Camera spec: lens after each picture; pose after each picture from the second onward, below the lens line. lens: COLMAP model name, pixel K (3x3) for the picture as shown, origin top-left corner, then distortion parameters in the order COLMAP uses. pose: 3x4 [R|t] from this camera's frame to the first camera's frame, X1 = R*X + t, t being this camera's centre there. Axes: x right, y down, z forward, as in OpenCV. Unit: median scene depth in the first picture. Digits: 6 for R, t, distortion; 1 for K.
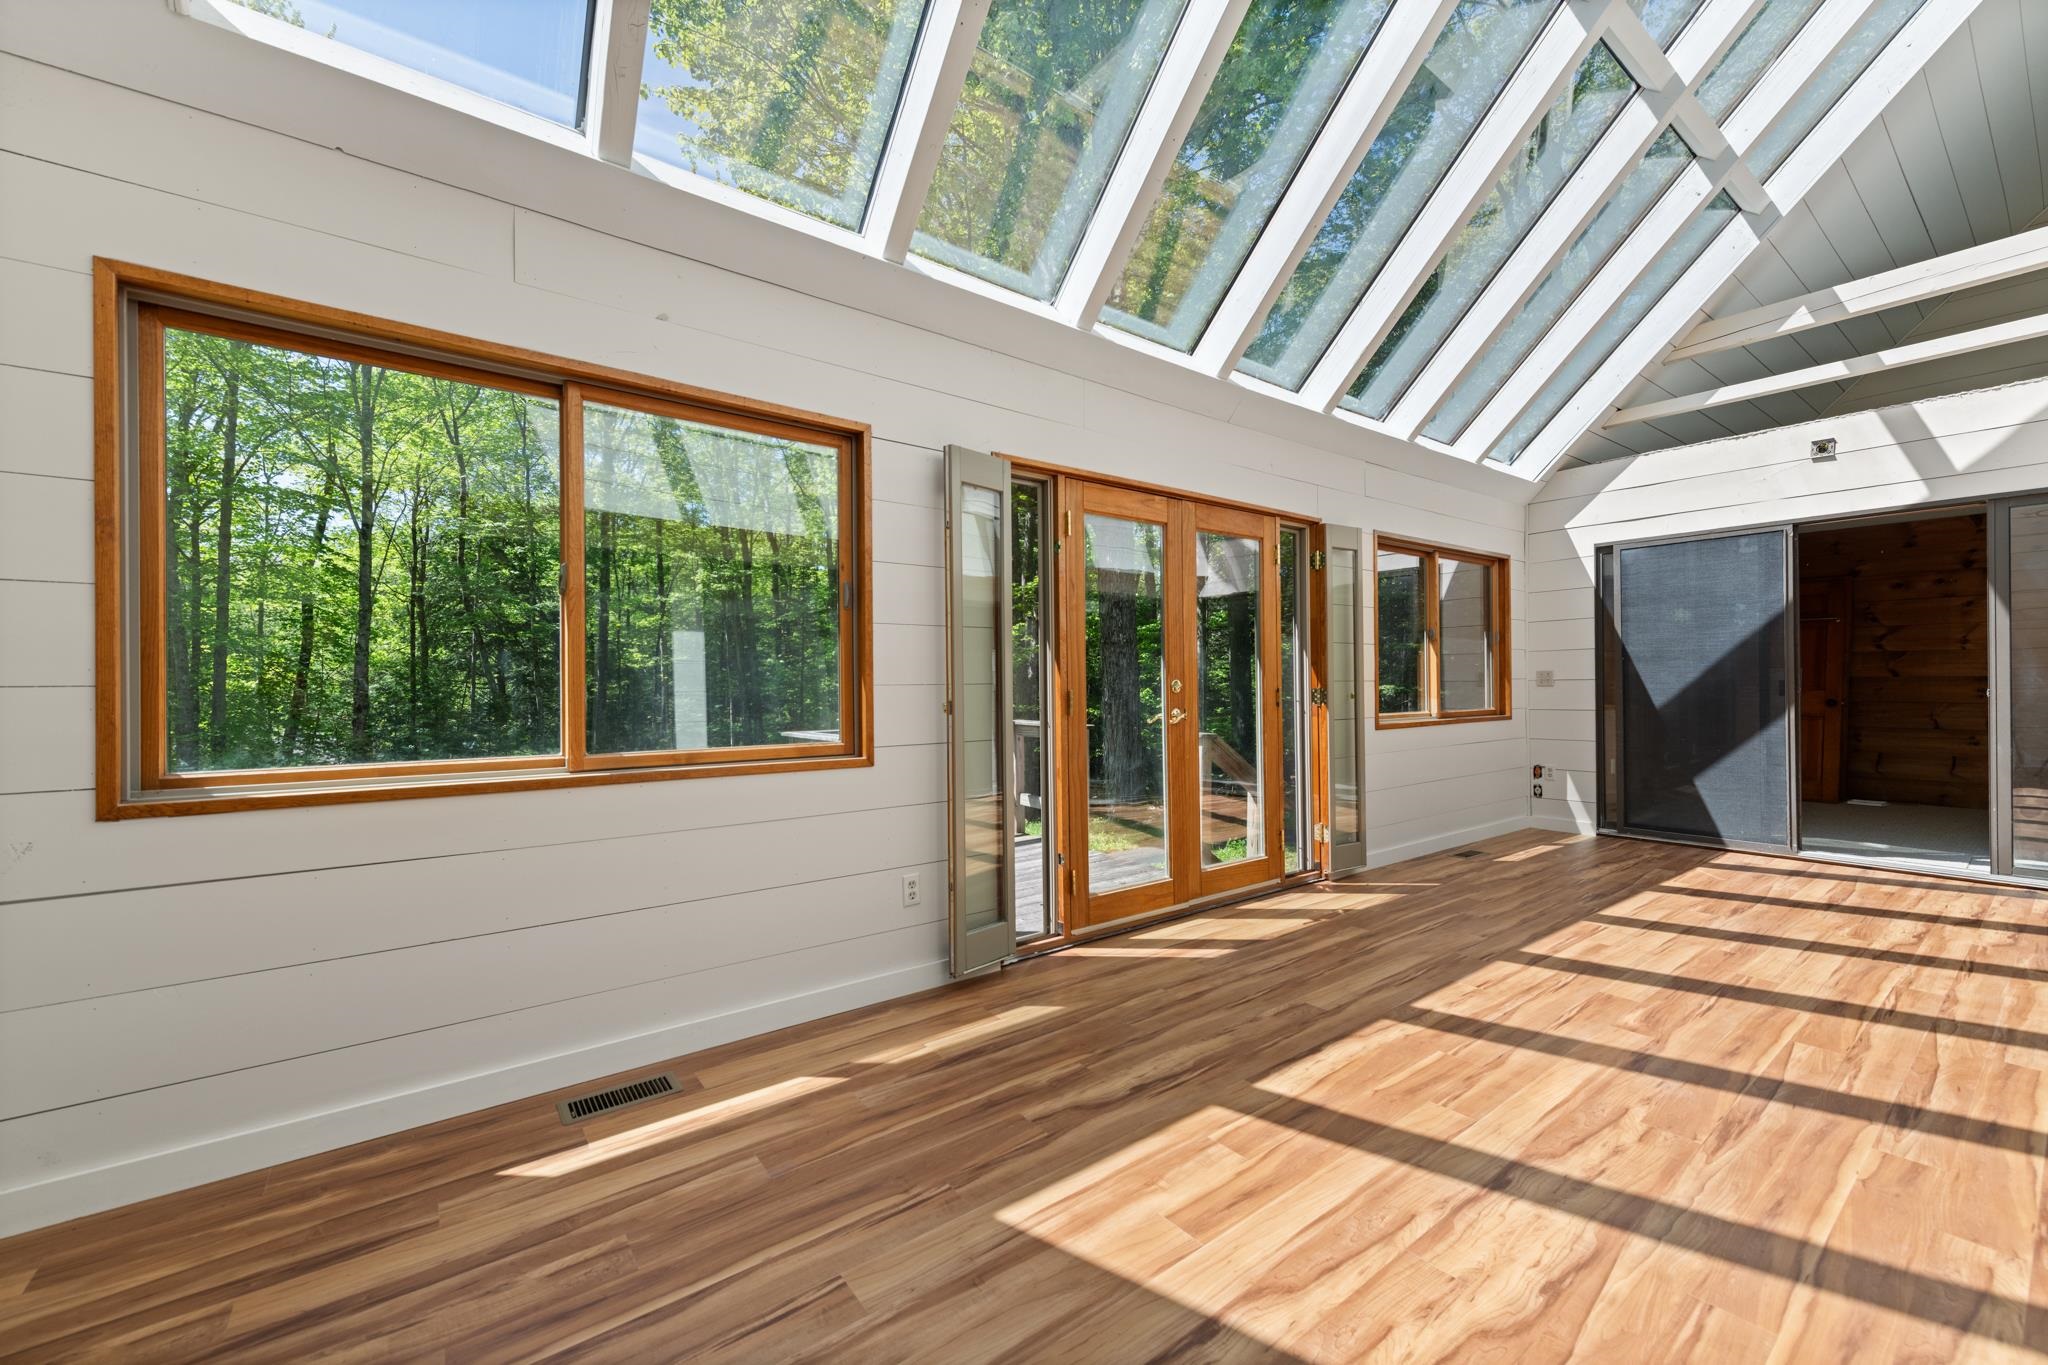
lens RADIAL K [[803.1, 0, 1041.9], [0, 803.1, 676.2], [0, 0, 1]] dist [0.010821, -0.003924]
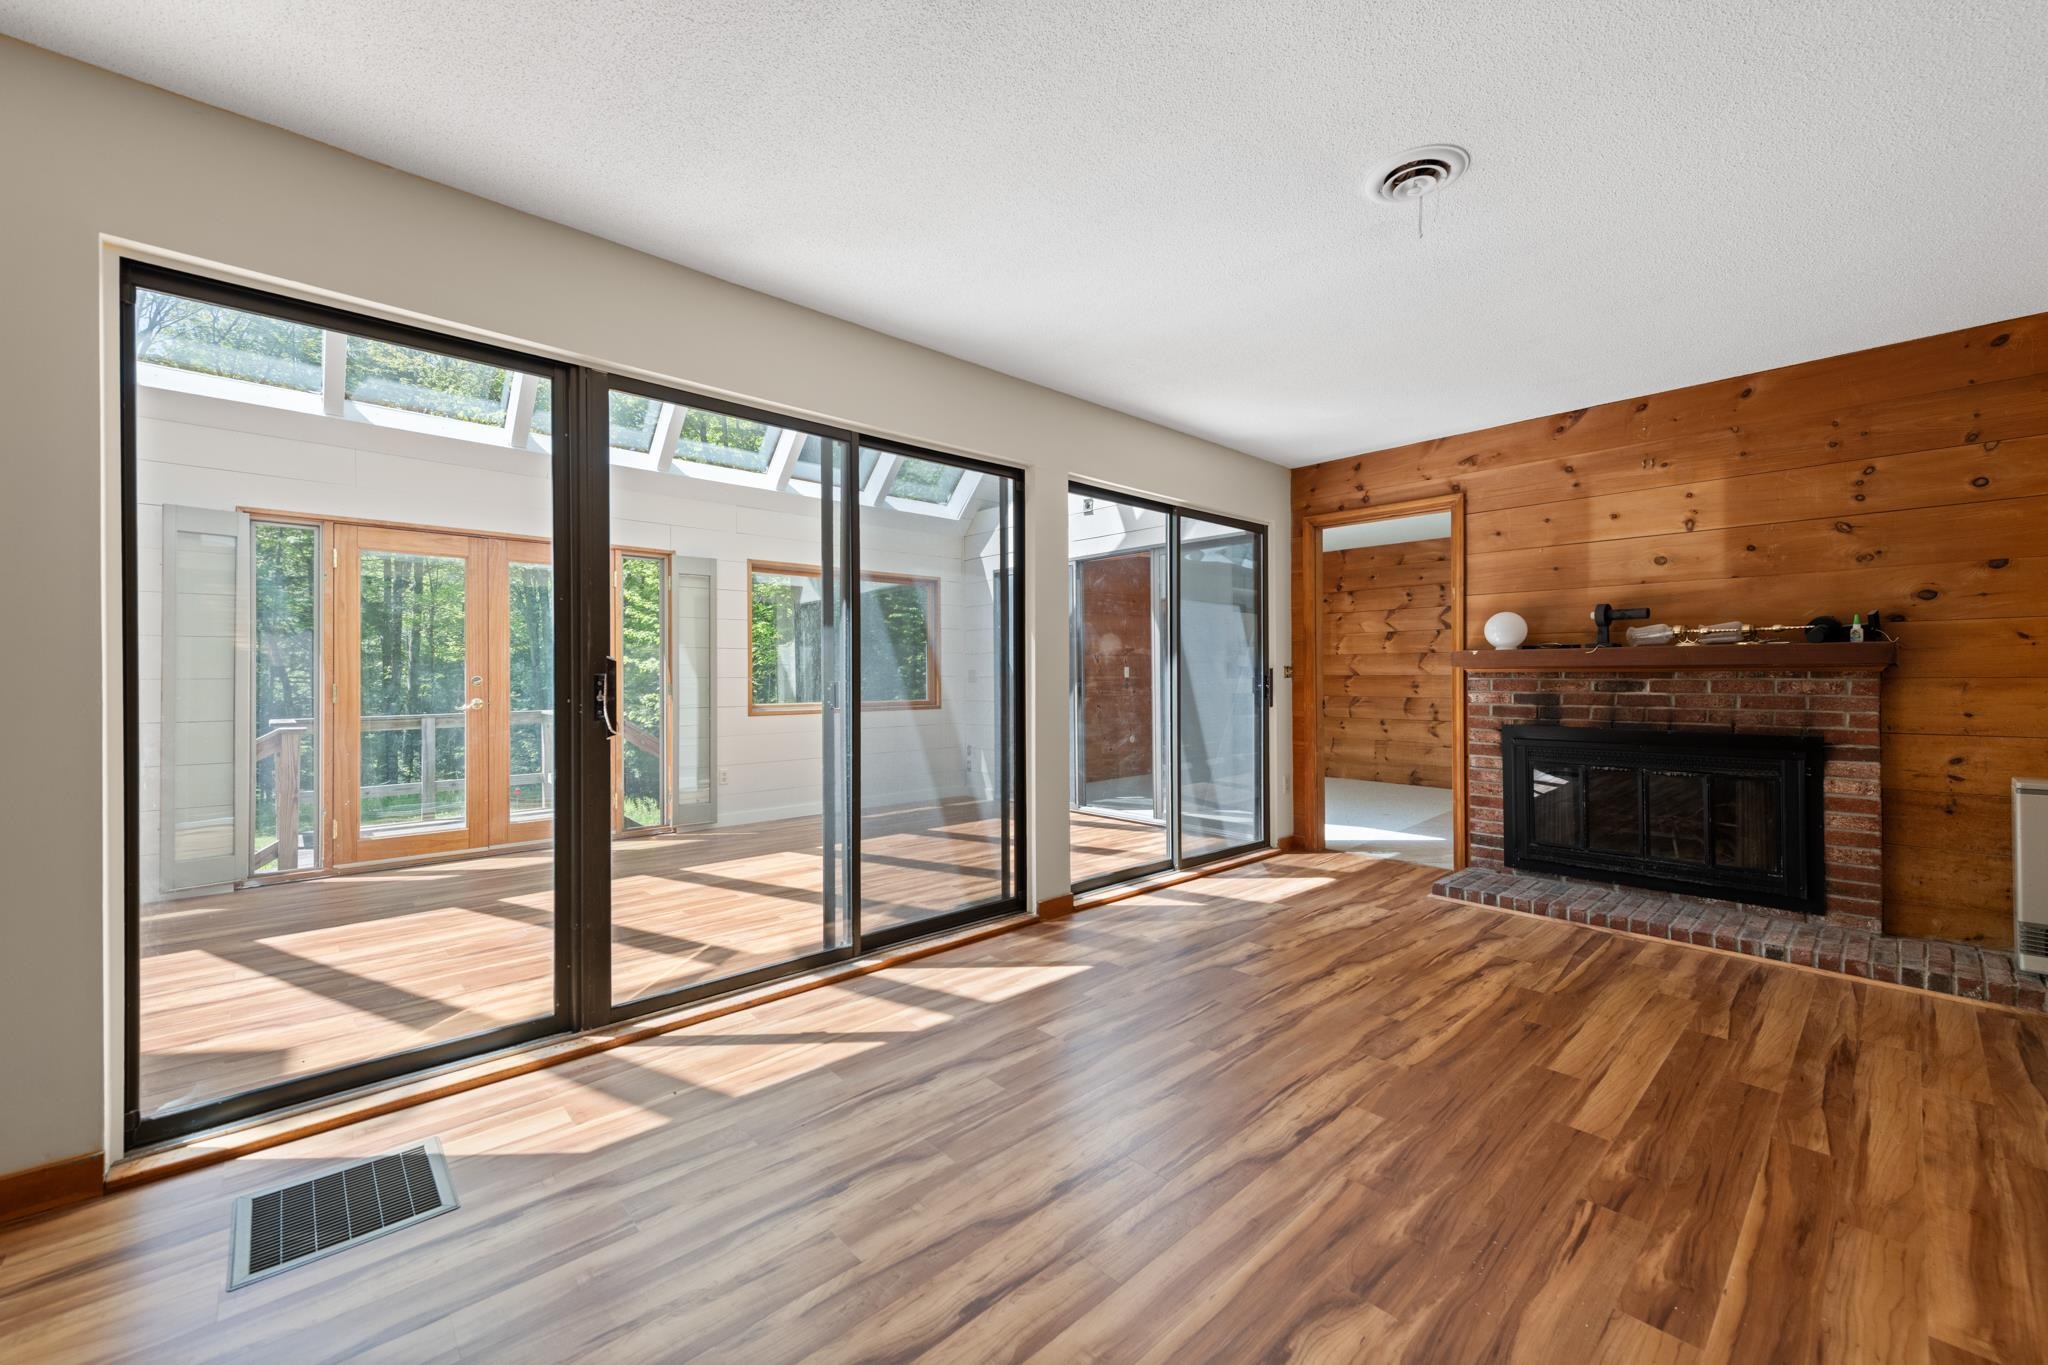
lens RADIAL K [[803.1, 0, 1031.8], [0, 803.1, 675.3], [0, 0, 1]] dist [0.010821, -0.003924]
pose [[0.995370, 0.002154, 0.096093, 1.102062], [-0.001545, 0.999978, -0.006417, 0.012515], [-0.096105, 0.006239, 0.995352, -0.457586]]
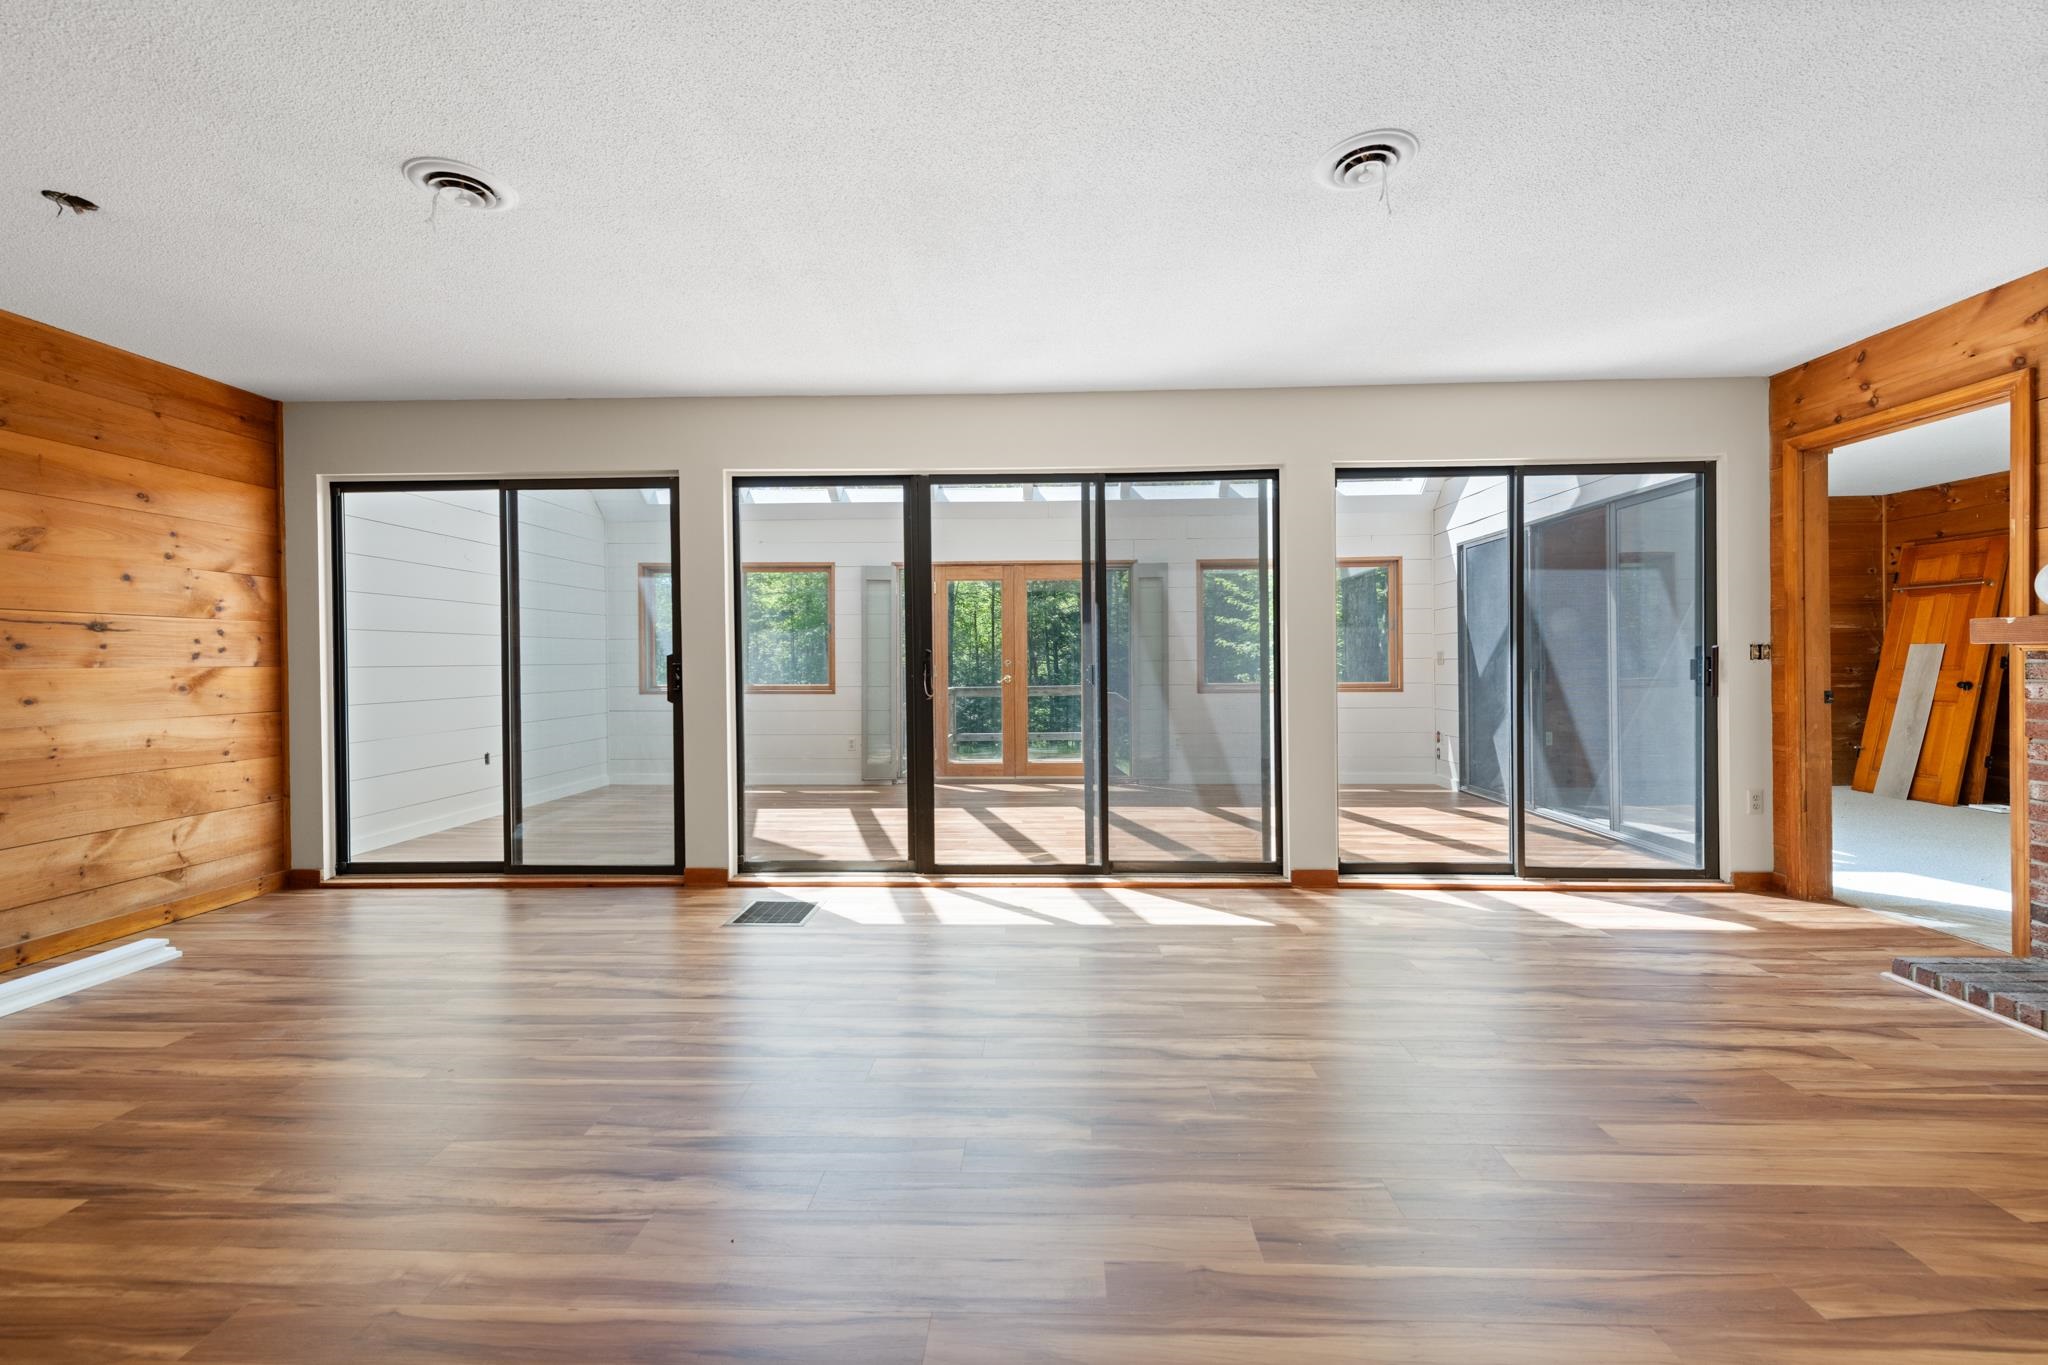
lens RADIAL K [[803.1, 0, 1037.1], [0, 803.1, 671.6], [0, 0, 1]] dist [0.010821, -0.003924]
pose [[0.776206, 0.007493, -0.630435, 1.670264], [0.000851, 0.999916, 0.012931, 0.008184], [0.630479, -0.010573, 0.776135, -0.517152]]
